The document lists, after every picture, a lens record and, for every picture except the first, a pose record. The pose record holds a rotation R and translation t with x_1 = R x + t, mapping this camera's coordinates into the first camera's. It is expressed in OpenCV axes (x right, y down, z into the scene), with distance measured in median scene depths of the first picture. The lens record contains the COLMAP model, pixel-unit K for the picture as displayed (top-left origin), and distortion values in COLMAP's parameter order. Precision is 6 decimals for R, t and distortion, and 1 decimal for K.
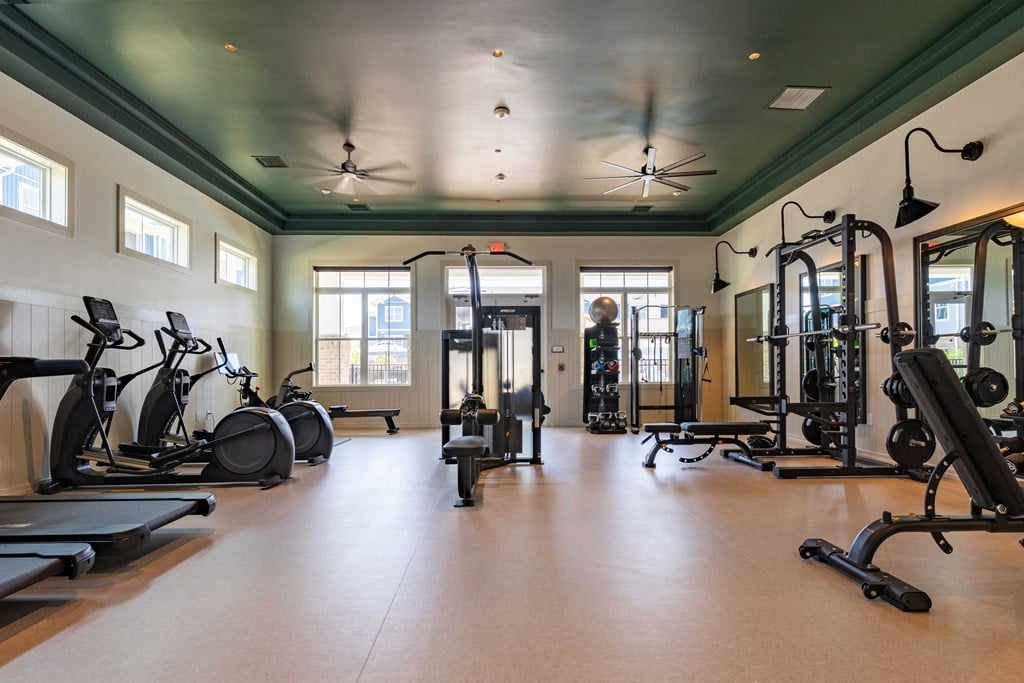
lens RADIAL K [[512.7, 0, 514.5], [0, 512.7, 367.1], [0, 0, 1]] dist [0.000580, -0.000162]
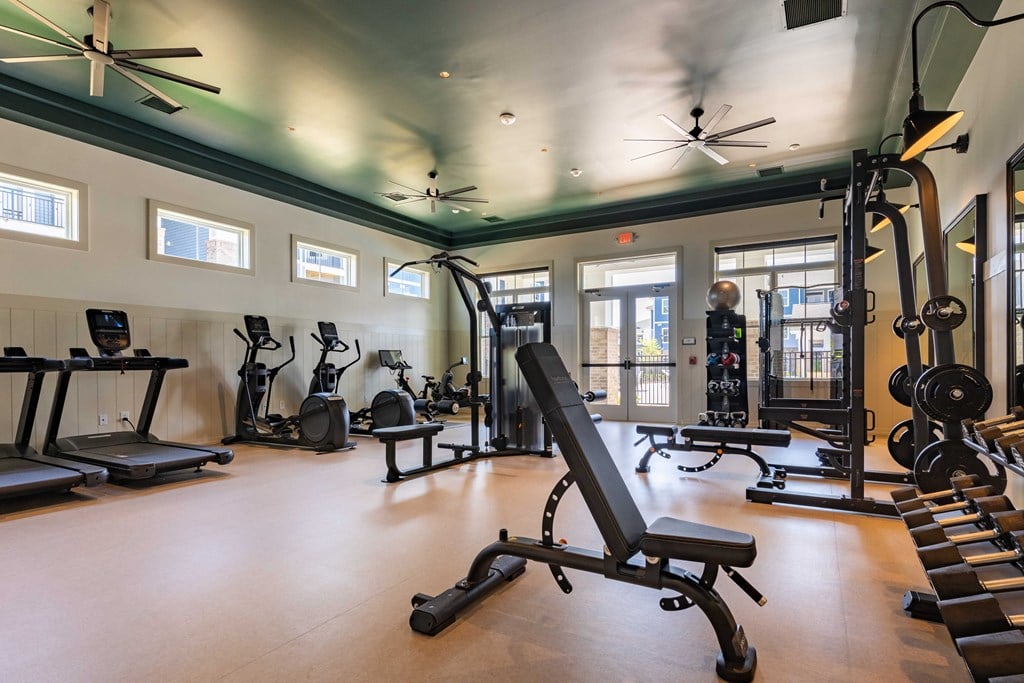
lens RADIAL K [[506.5, 0, 527.3], [0, 506.5, 370.3], [0, 0, 1]] dist [0.001206, 0.000073]
pose [[0.855519, 0.008151, -0.517707, 0.536474], [0.003008, 0.999781, 0.020711, -0.004145], [0.517762, -0.019276, 0.855307, 0.125081]]
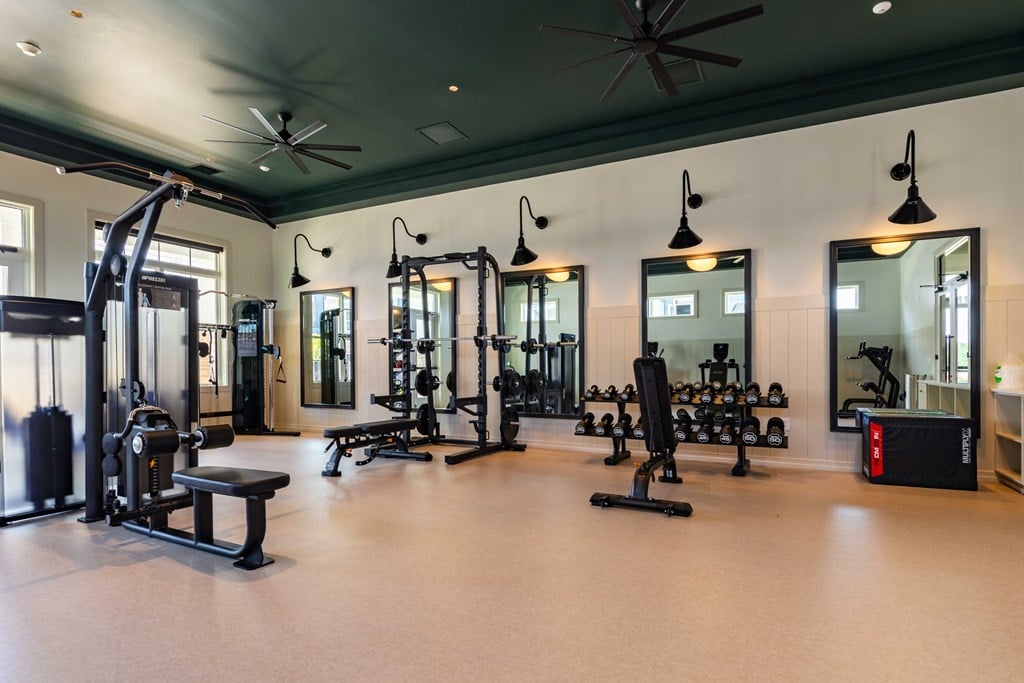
lens RADIAL K [[528.4, 0, 515.2], [0, 528.4, 385.1], [0, 0, 1]] dist [-0.002688, -0.001010]
pose [[0.496412, -0.017639, 0.867908, -0.378024], [-0.013077, 0.999528, 0.027793, 0.002597], [-0.867989, -0.025147, 0.495947, 0.246549]]
